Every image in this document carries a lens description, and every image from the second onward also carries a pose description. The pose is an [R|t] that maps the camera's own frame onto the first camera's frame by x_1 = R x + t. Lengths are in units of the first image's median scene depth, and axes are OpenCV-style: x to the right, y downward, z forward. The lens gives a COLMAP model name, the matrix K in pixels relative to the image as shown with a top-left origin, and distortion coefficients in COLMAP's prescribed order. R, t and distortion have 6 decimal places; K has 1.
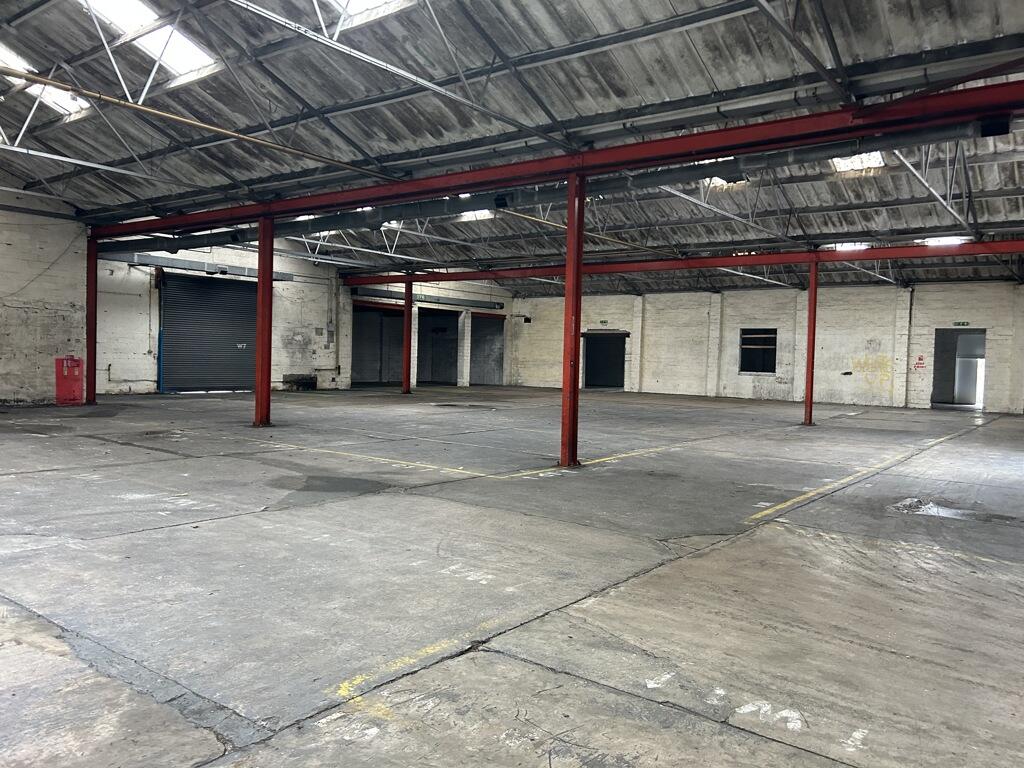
lens RADIAL K [[769.3, 0, 513.8], [0, 769.3, 385.3], [0, 0, 1]] dist [0.045891, -0.040392]
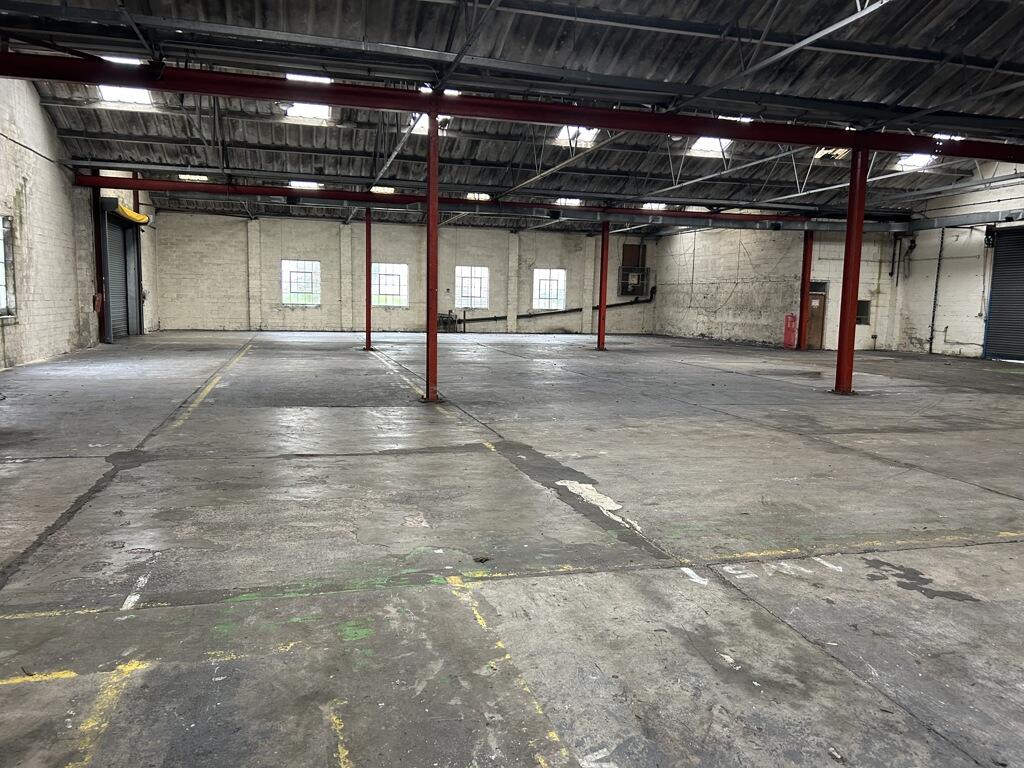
lens RADIAL K [[769.3, 0, 514.4], [0, 769.3, 387.4], [0, 0, 1]] dist [0.045891, -0.040392]
pose [[-0.608718, 0.047280, -0.791977, 0.607412], [-0.069652, 0.991184, 0.112707, -0.020532], [0.790324, 0.123770, -0.600058, 1.053890]]
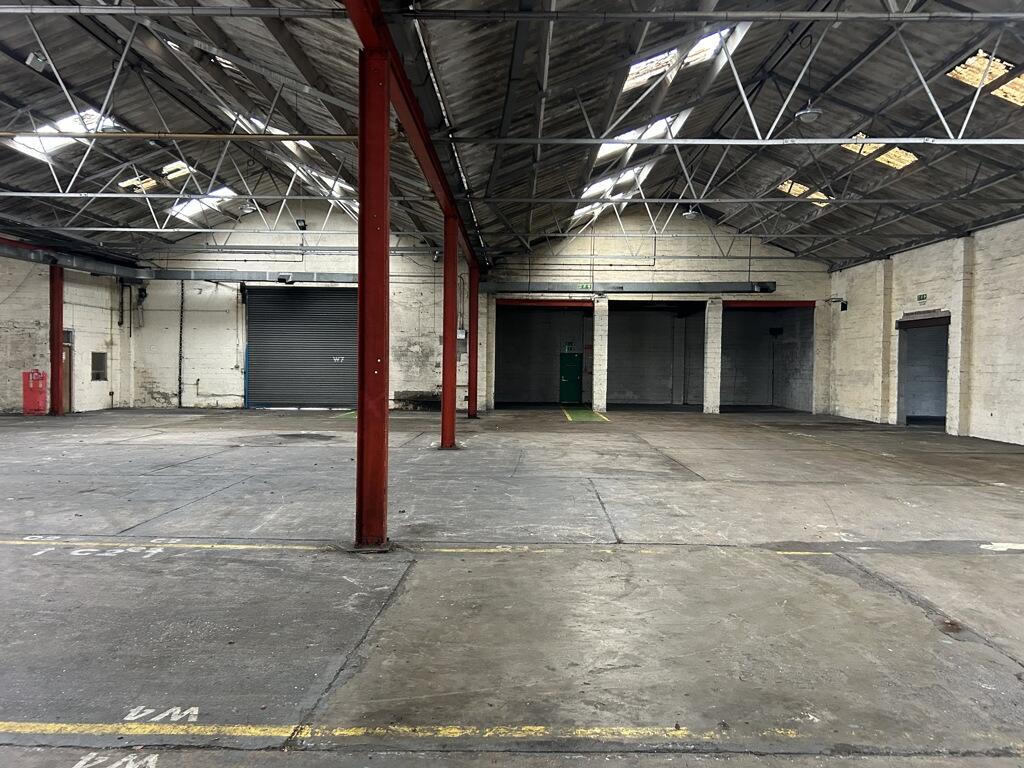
lens RADIAL K [[769.3, 0, 518.4], [0, 769.3, 383.6], [0, 0, 1]] dist [0.045891, -0.040392]
pose [[0.600617, -0.001003, -0.799536, 0.513398], [-0.024171, 0.999519, -0.019412, -0.009959], [0.799171, 0.030985, 0.600304, 0.641520]]
